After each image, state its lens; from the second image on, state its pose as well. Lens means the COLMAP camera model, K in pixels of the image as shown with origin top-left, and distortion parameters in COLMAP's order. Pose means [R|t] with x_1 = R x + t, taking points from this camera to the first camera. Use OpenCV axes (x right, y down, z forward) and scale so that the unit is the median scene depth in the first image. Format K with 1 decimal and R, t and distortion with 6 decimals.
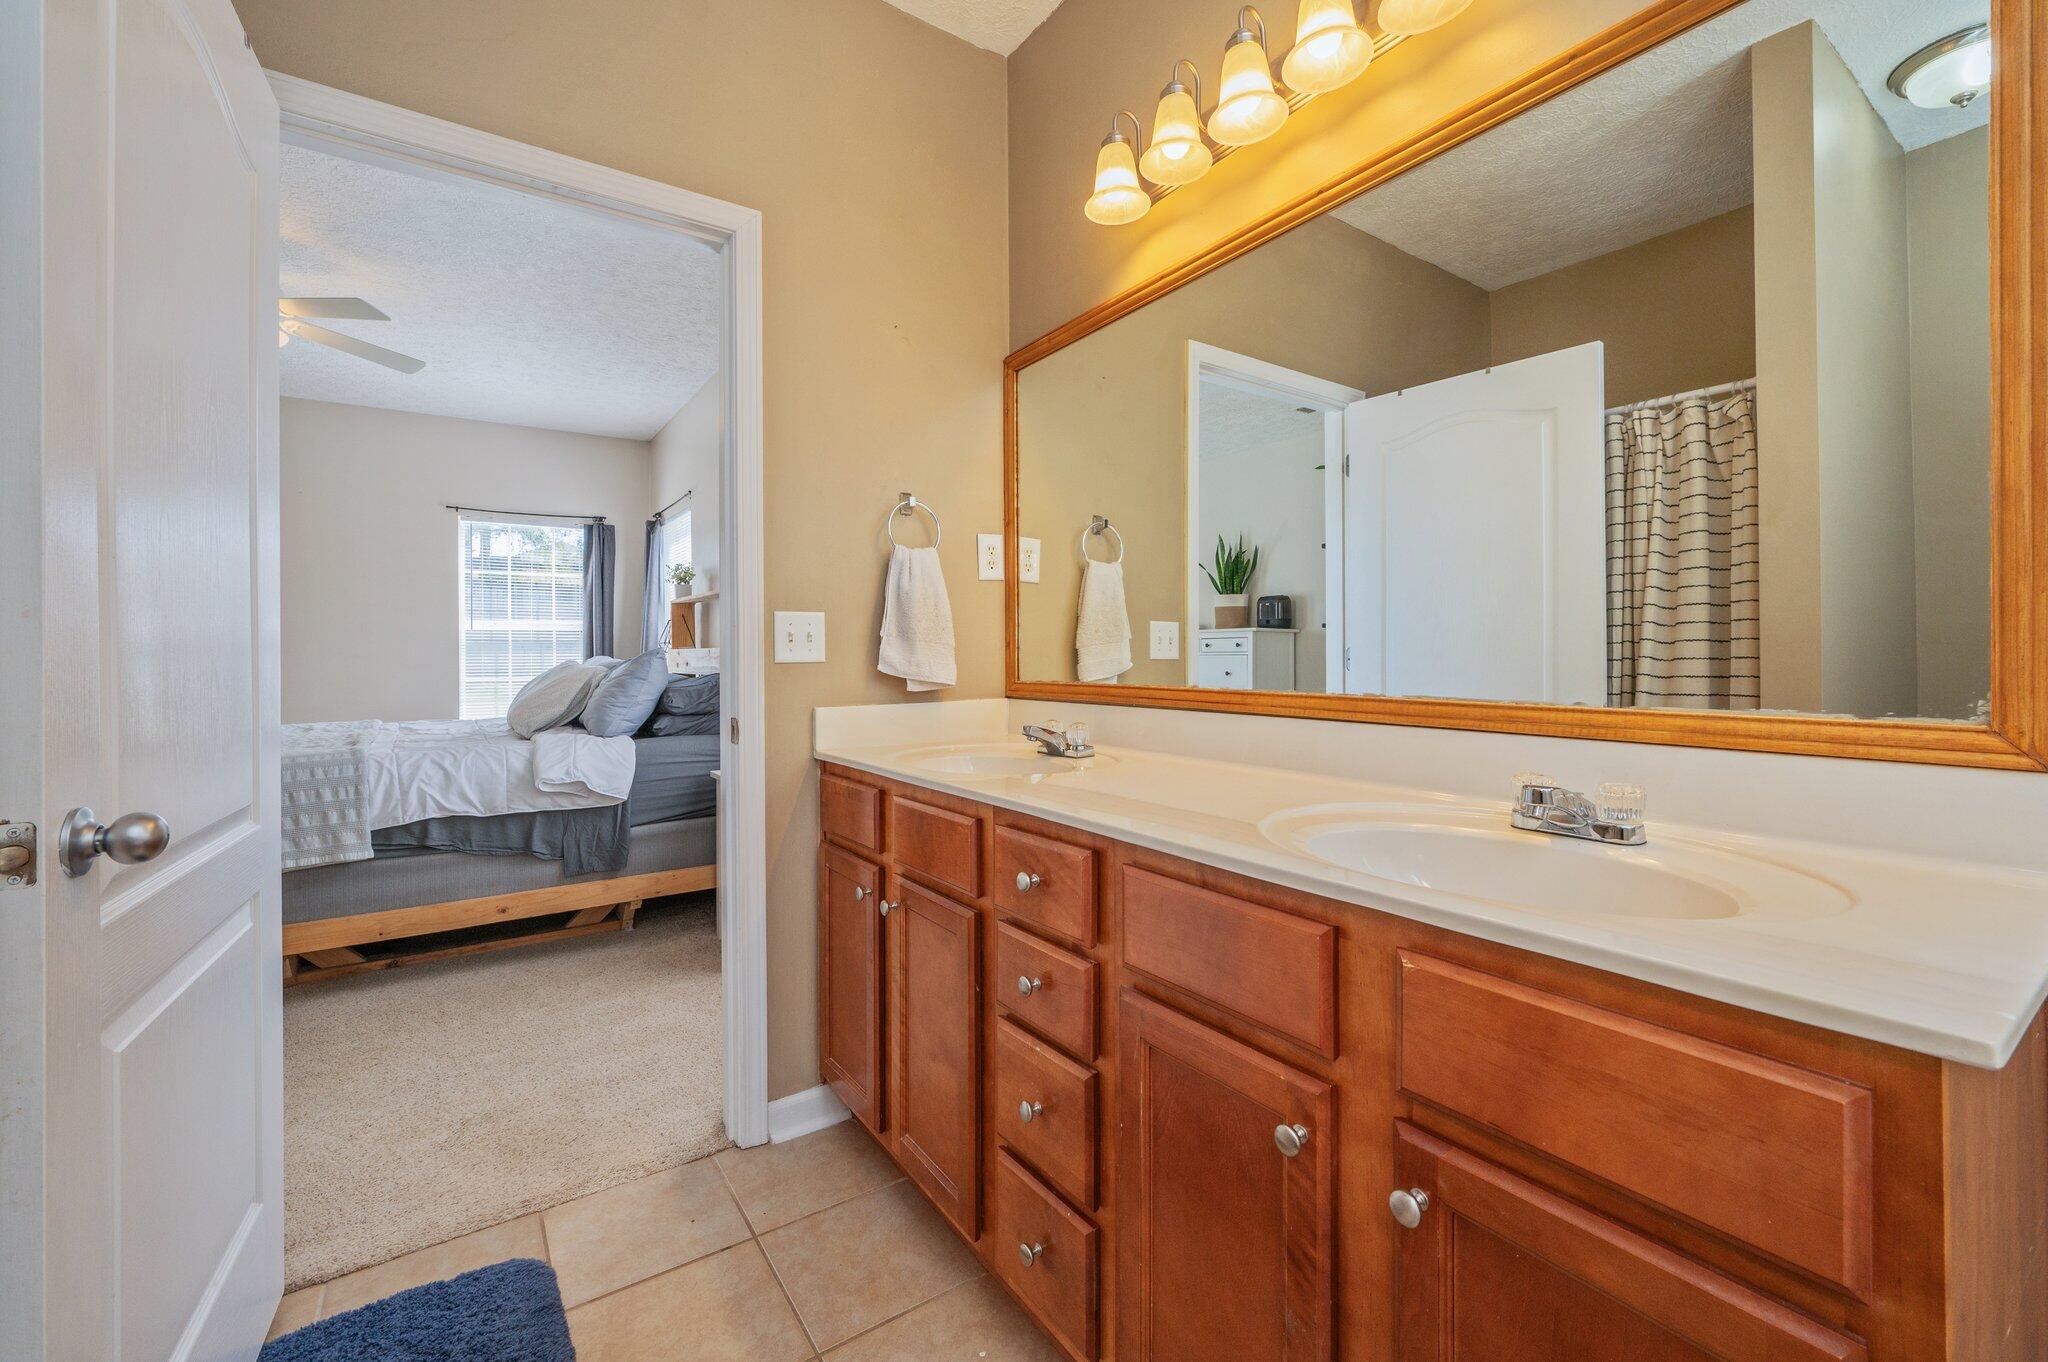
lens RADIAL K [[839.9, 0, 1021.4], [0, 839.9, 656.3], [0, 0, 1]] dist [-0.000487, -0.000045]
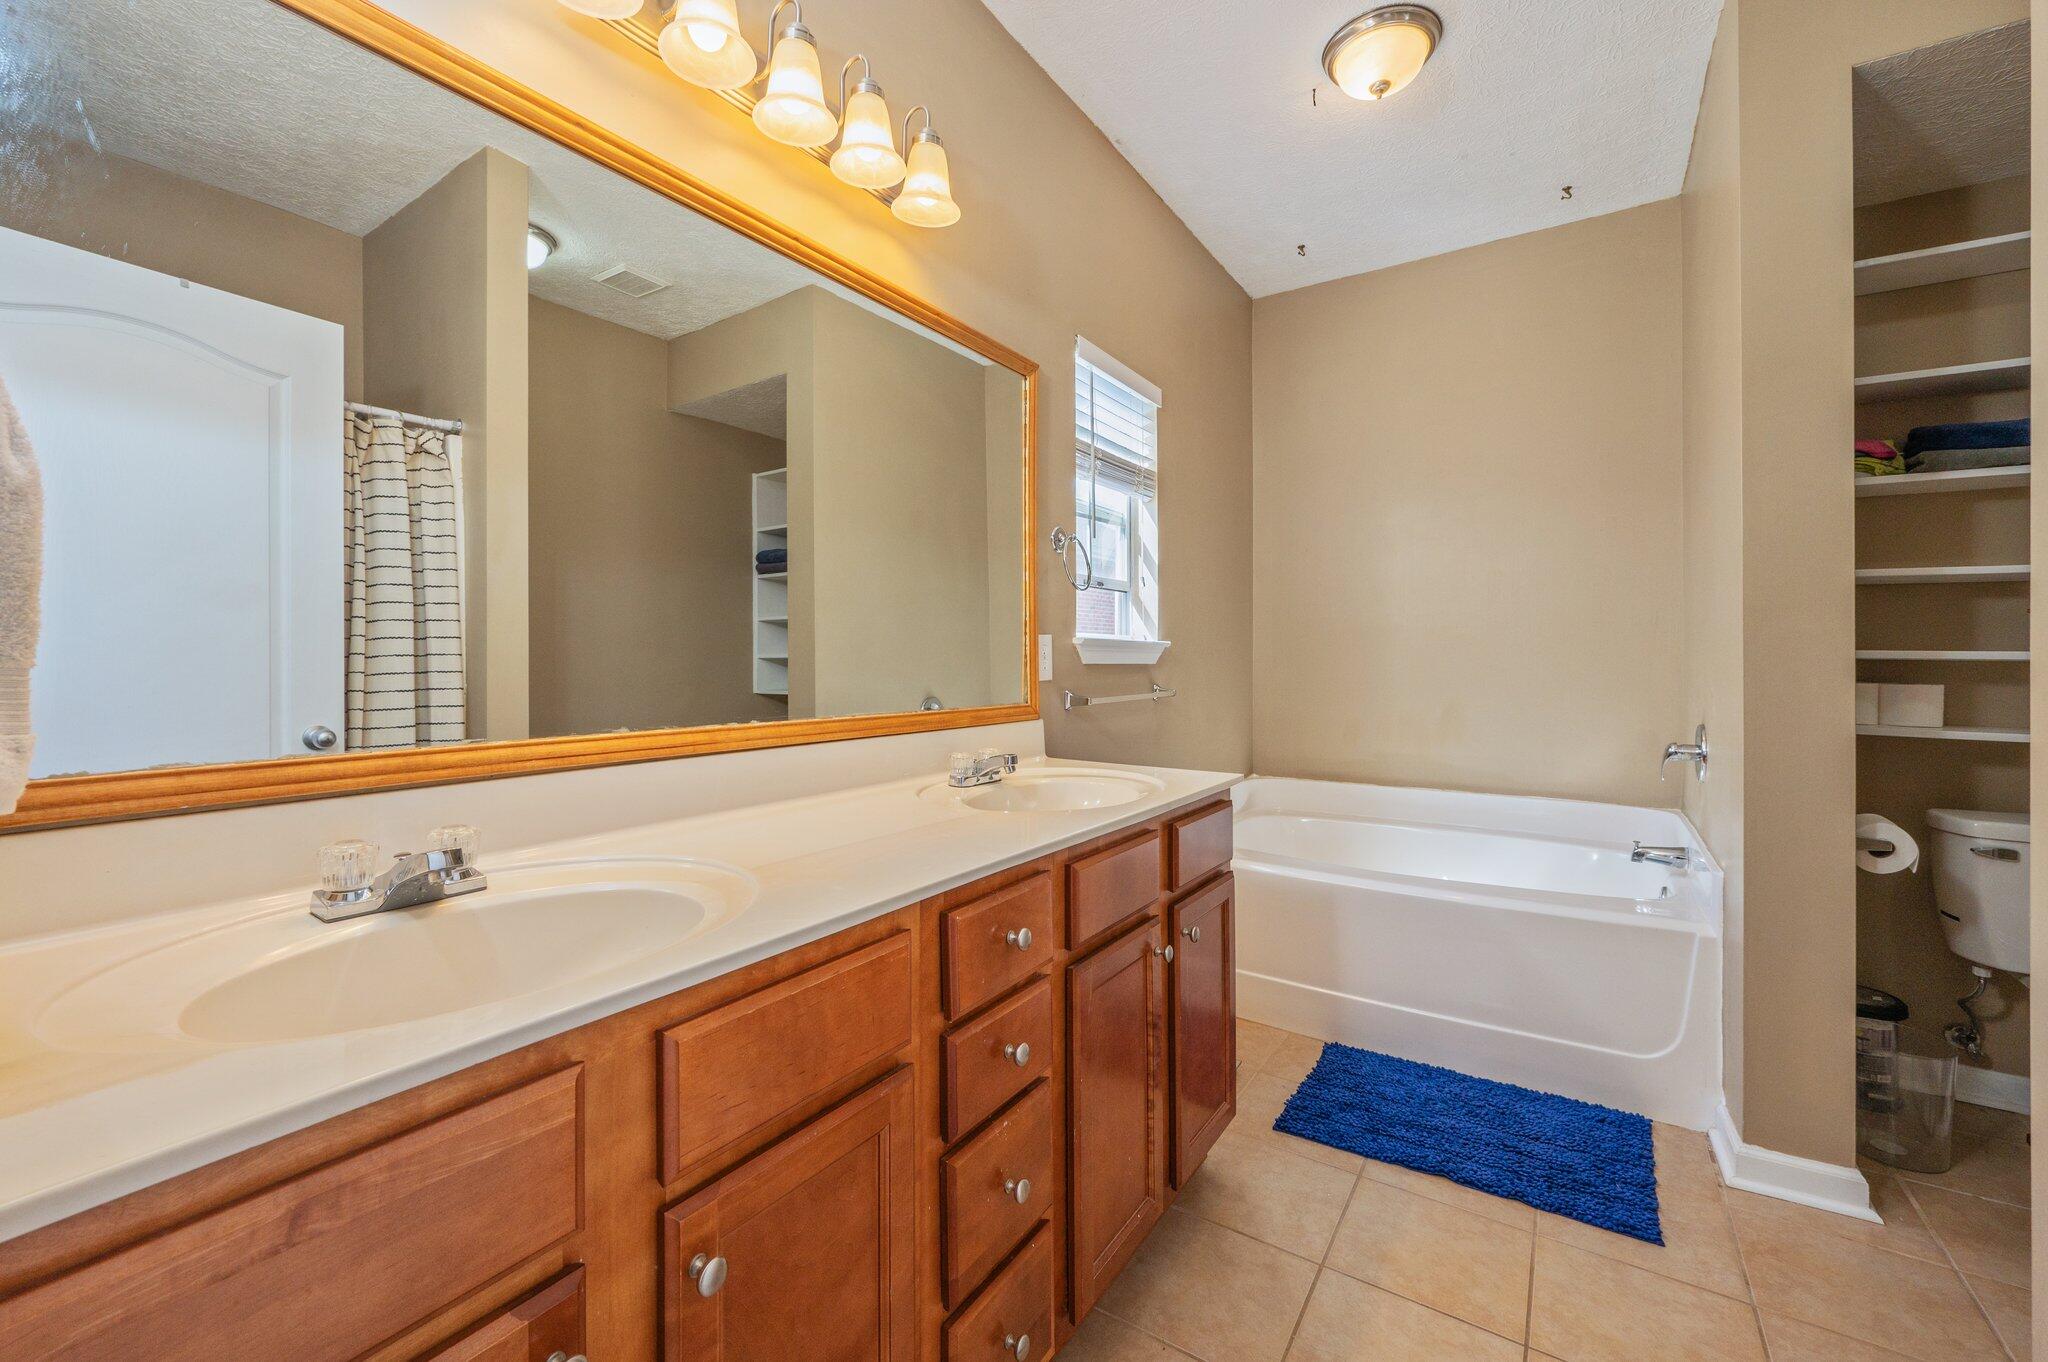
lens RADIAL K [[839.9, 0, 1021.4], [0, 839.9, 656.3], [0, 0, 1]] dist [-0.000487, -0.000045]
pose [[-0.378132, 0.001560, 0.925750, -0.831795], [-0.000642, 0.999998, -0.001947, -0.039130], [-0.925752, -0.001331, -0.378130, 1.324980]]
